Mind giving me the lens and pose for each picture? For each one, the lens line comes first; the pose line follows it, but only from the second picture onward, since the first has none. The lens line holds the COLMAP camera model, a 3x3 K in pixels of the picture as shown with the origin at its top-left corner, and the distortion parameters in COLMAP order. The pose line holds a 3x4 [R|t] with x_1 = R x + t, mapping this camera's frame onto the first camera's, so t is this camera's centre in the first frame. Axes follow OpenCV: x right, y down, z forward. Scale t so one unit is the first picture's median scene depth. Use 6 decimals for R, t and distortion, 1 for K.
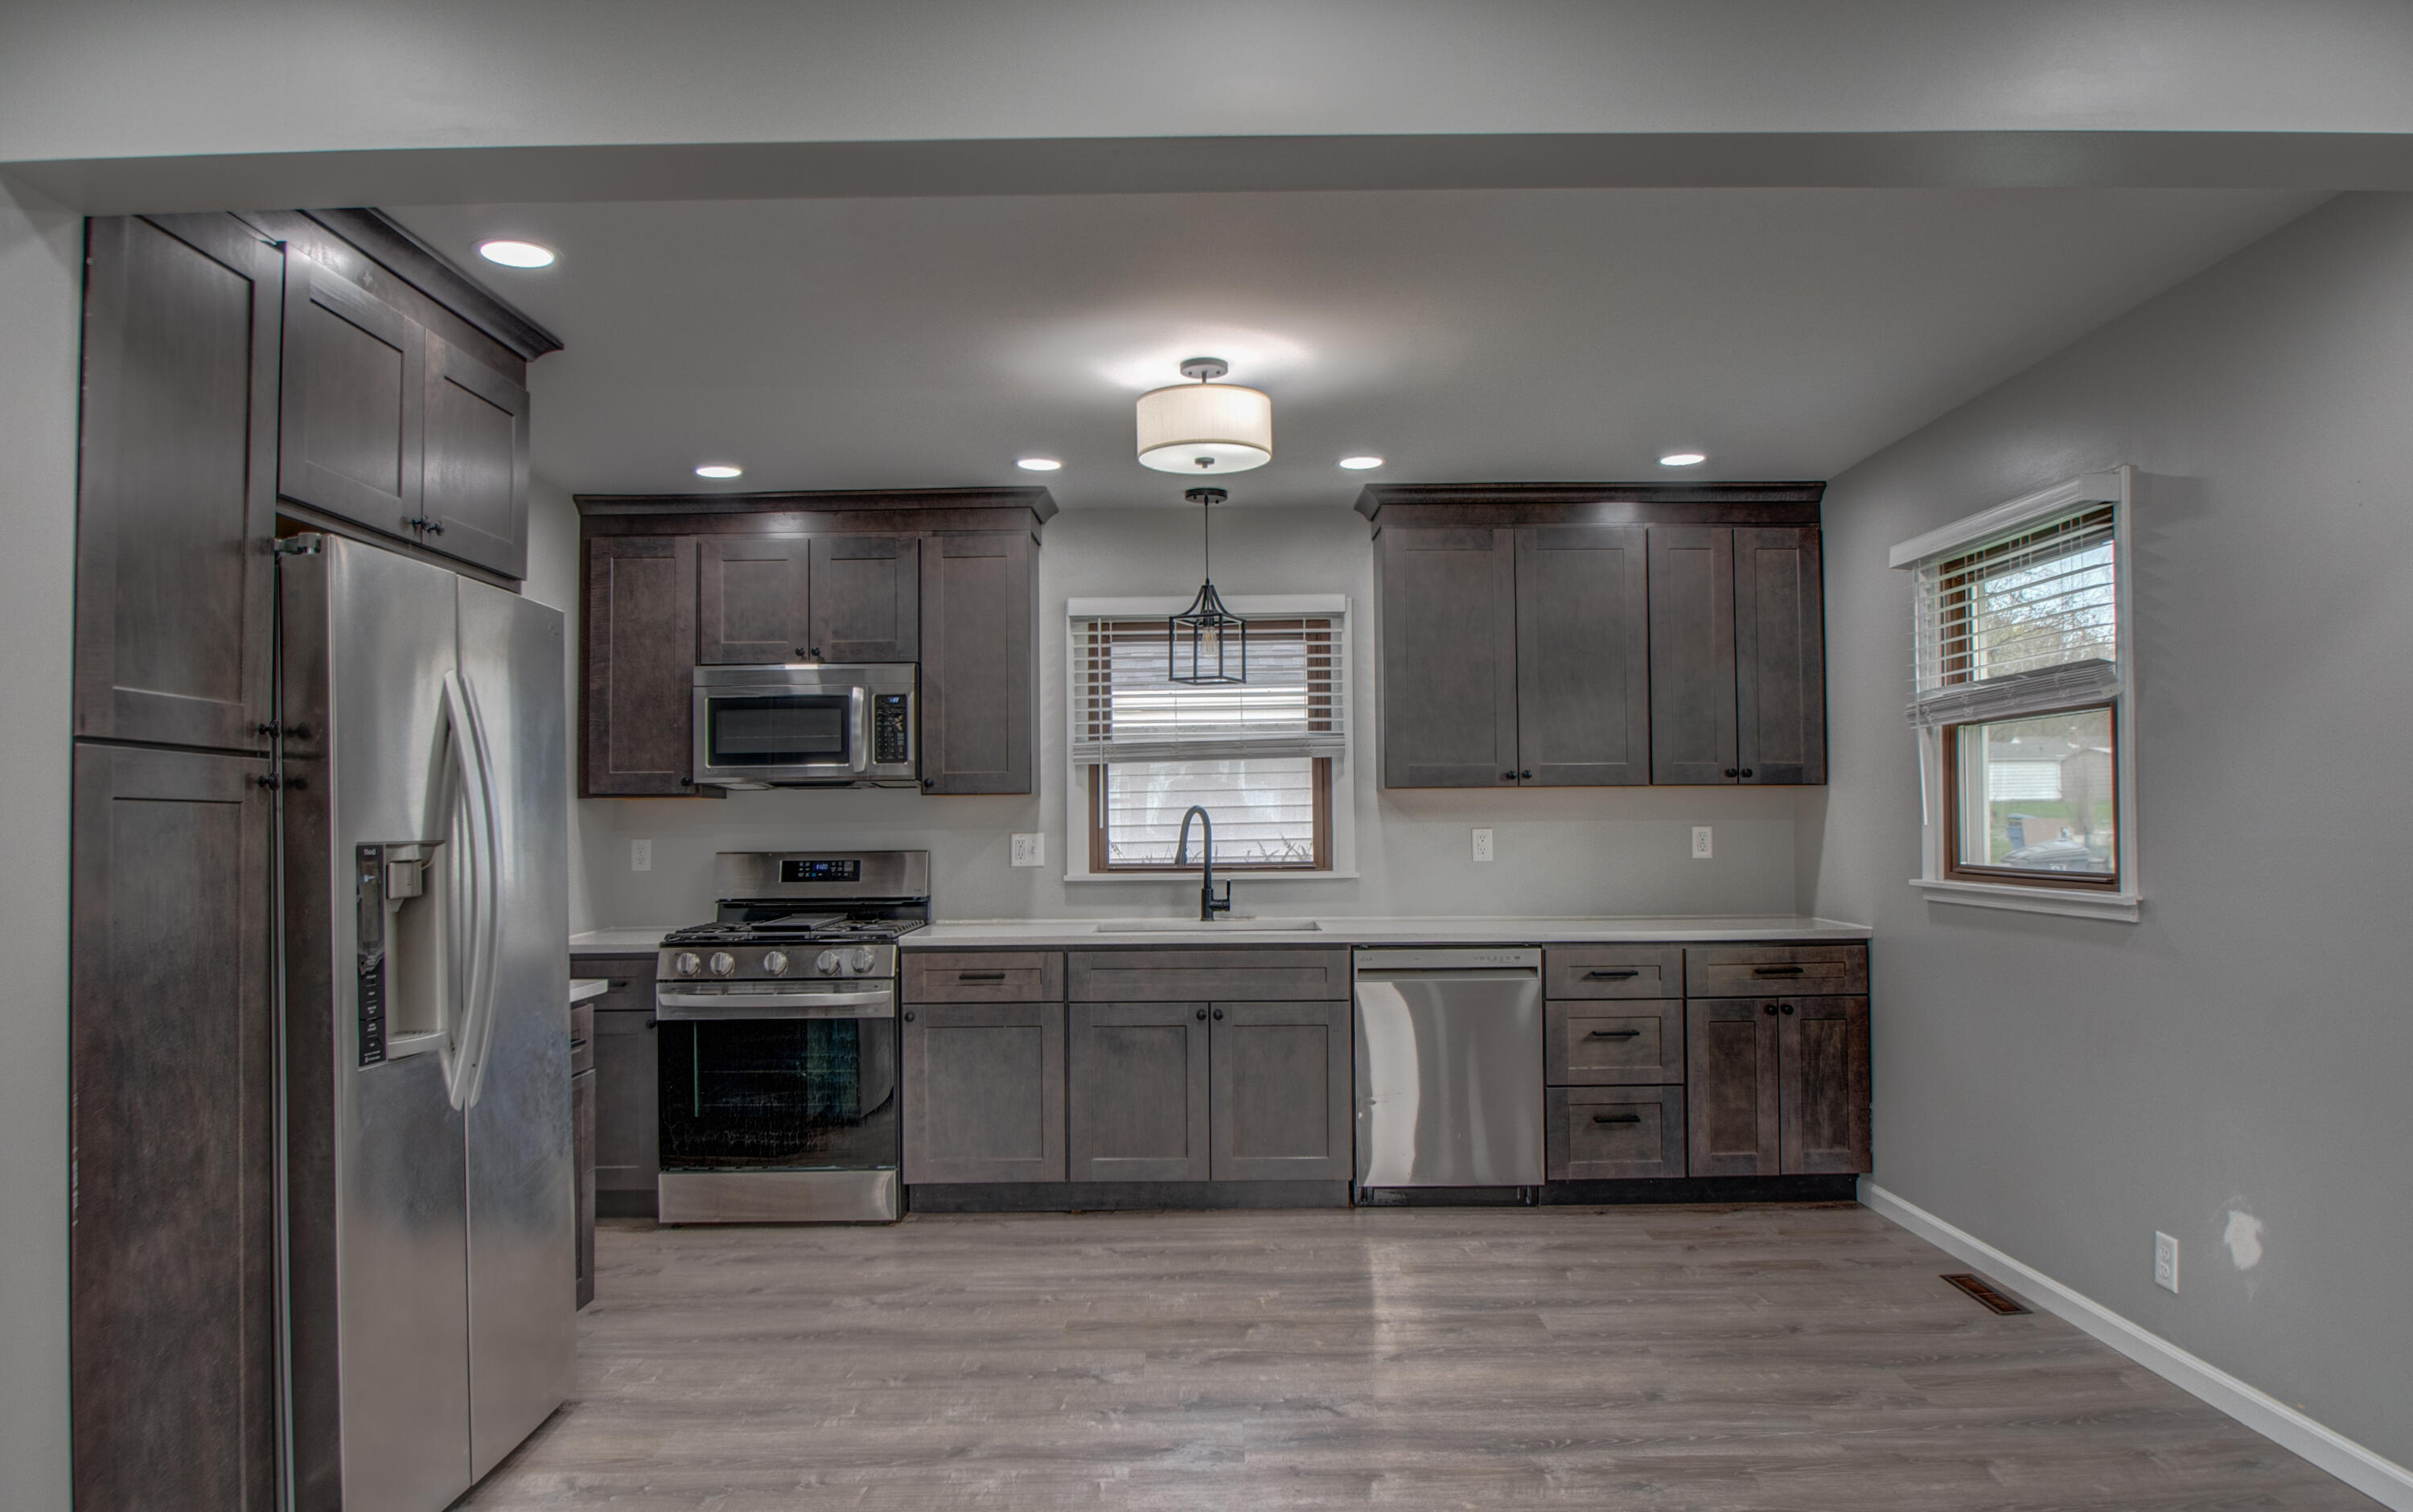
lens RADIAL K [[1599.0, 0, 1206.5], [0, 1599.0, 756.0], [0, 0, 1]] dist [-0.065894, -0.001474]
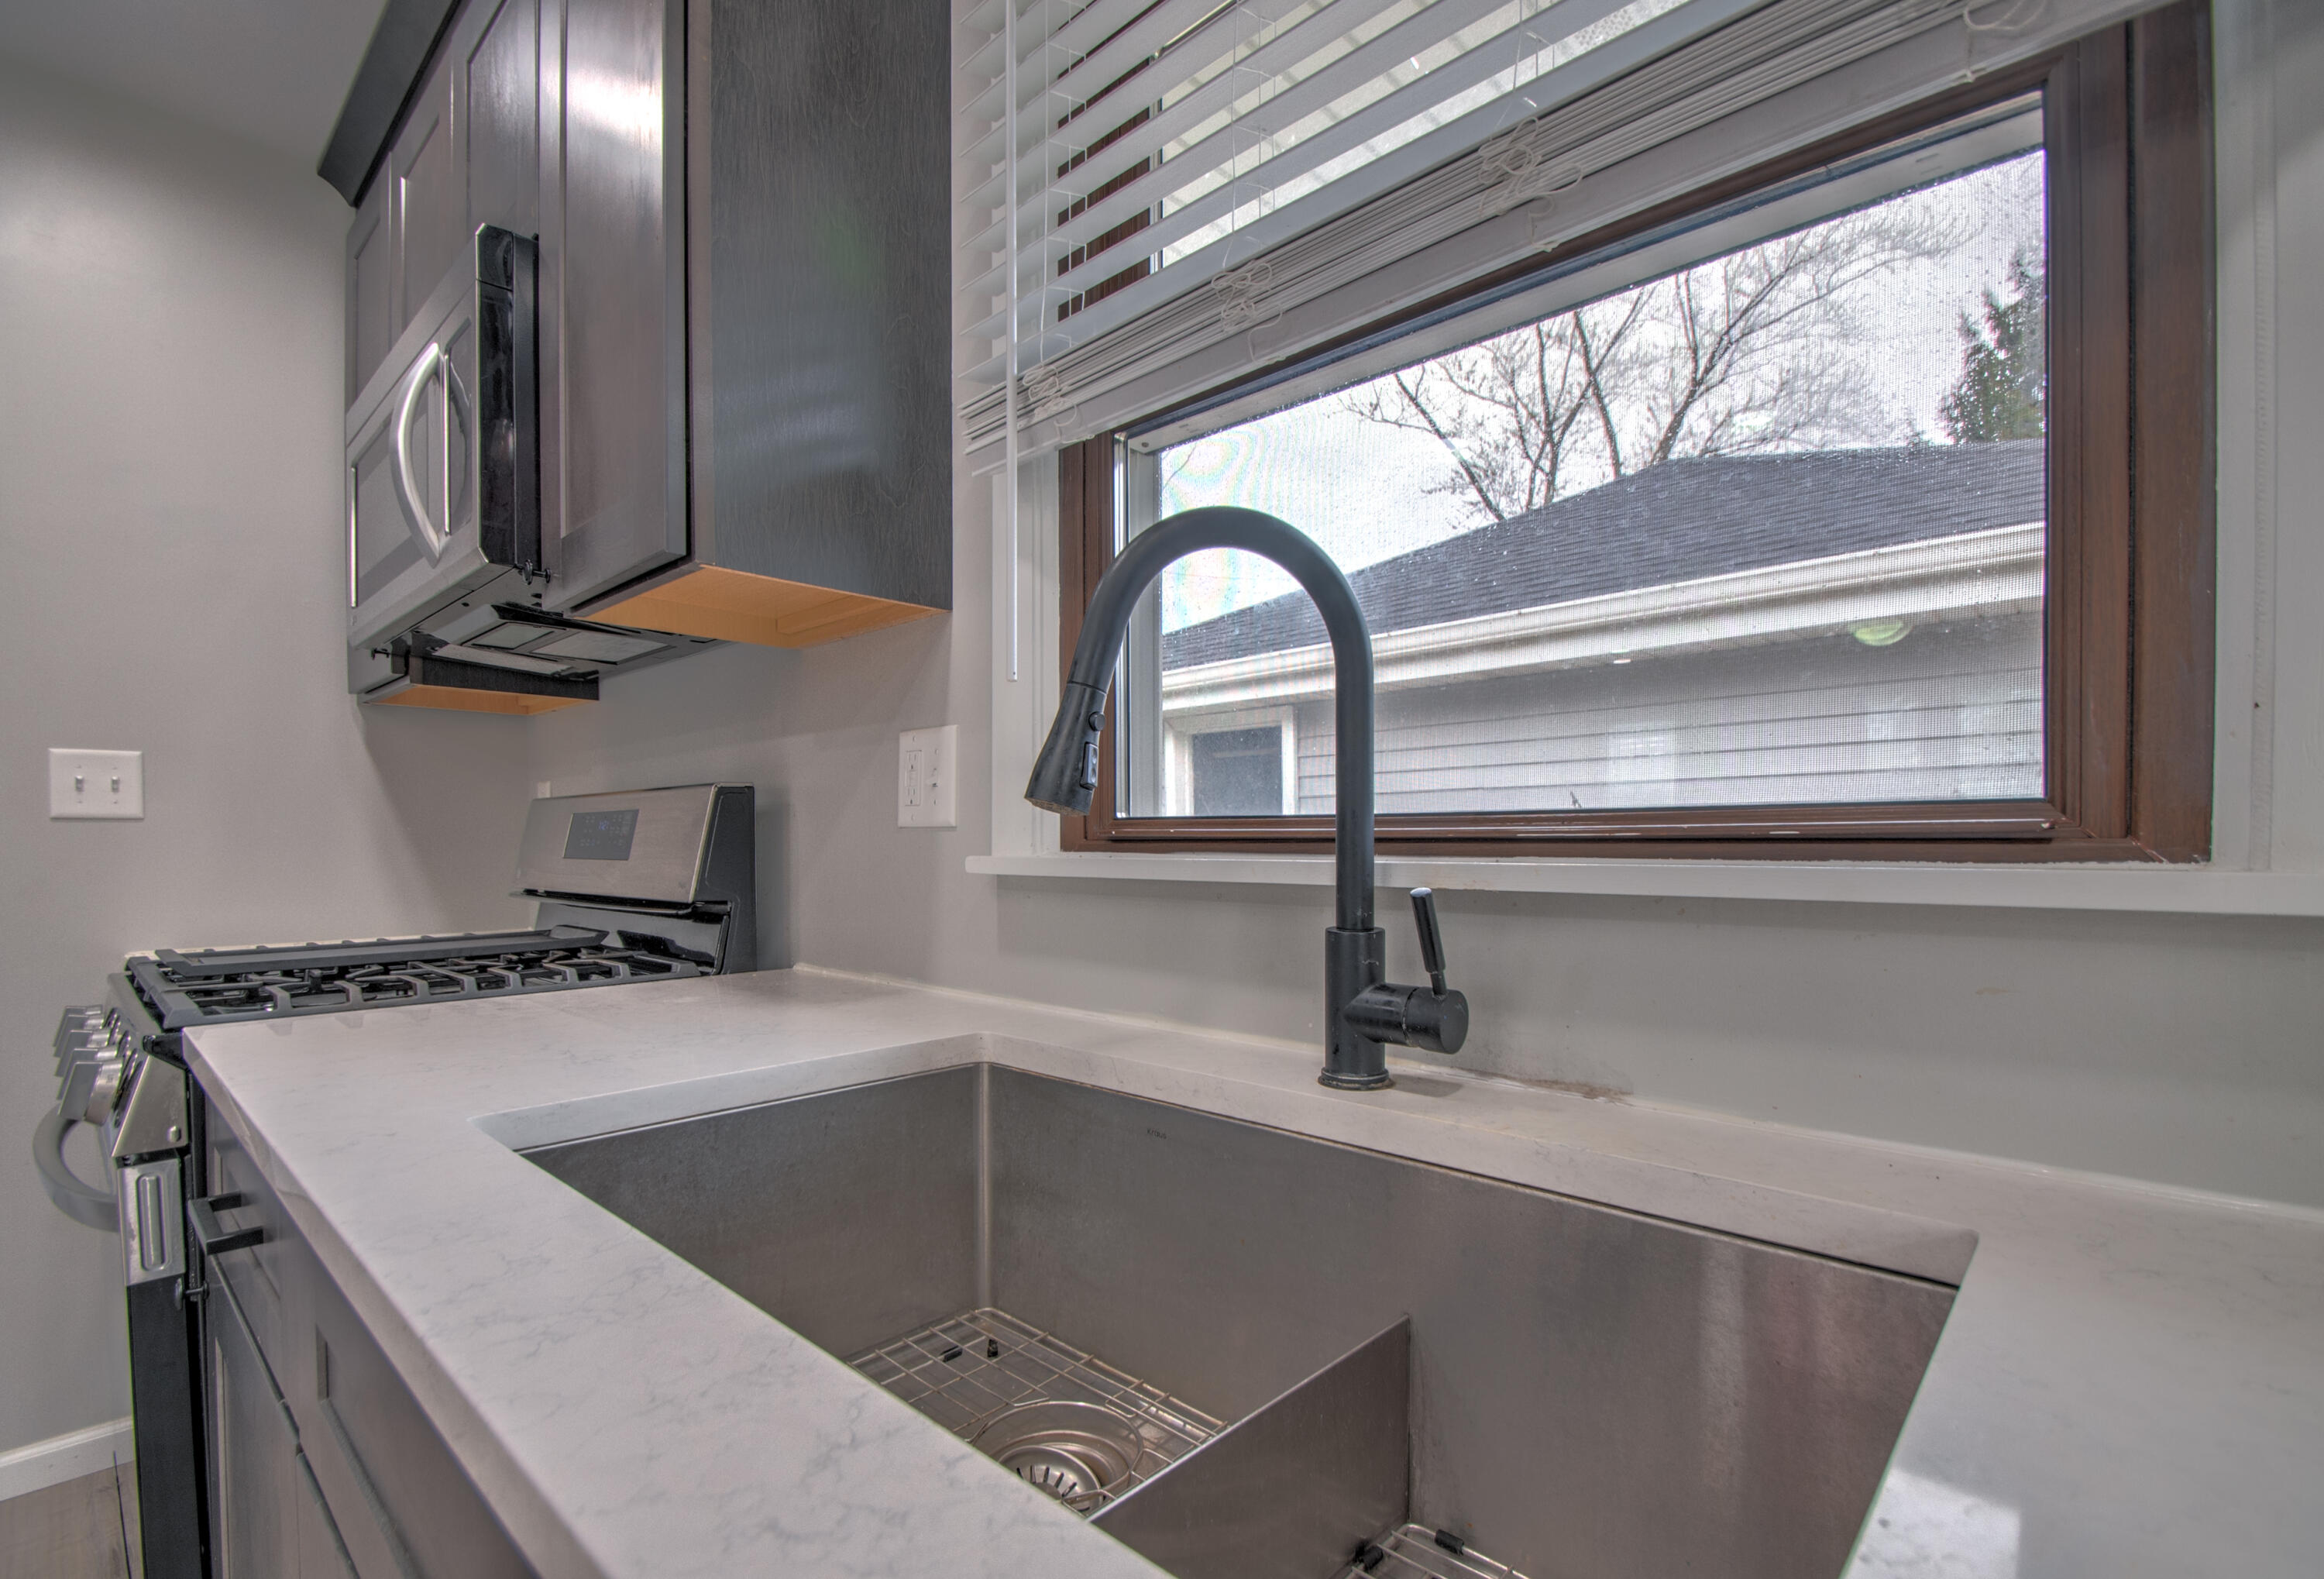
lens RADIAL K [[1055.9, 0, 1162.8], [0, 1055.9, 848.9], [0, 0, 1]] dist [0.001495, 0.000297]
pose [[0.723266, 0.012300, -0.690460, 0.077463], [0.020459, 0.999021, 0.039227, 0.065713], [0.690266, -0.042498, 0.722307, 0.873439]]
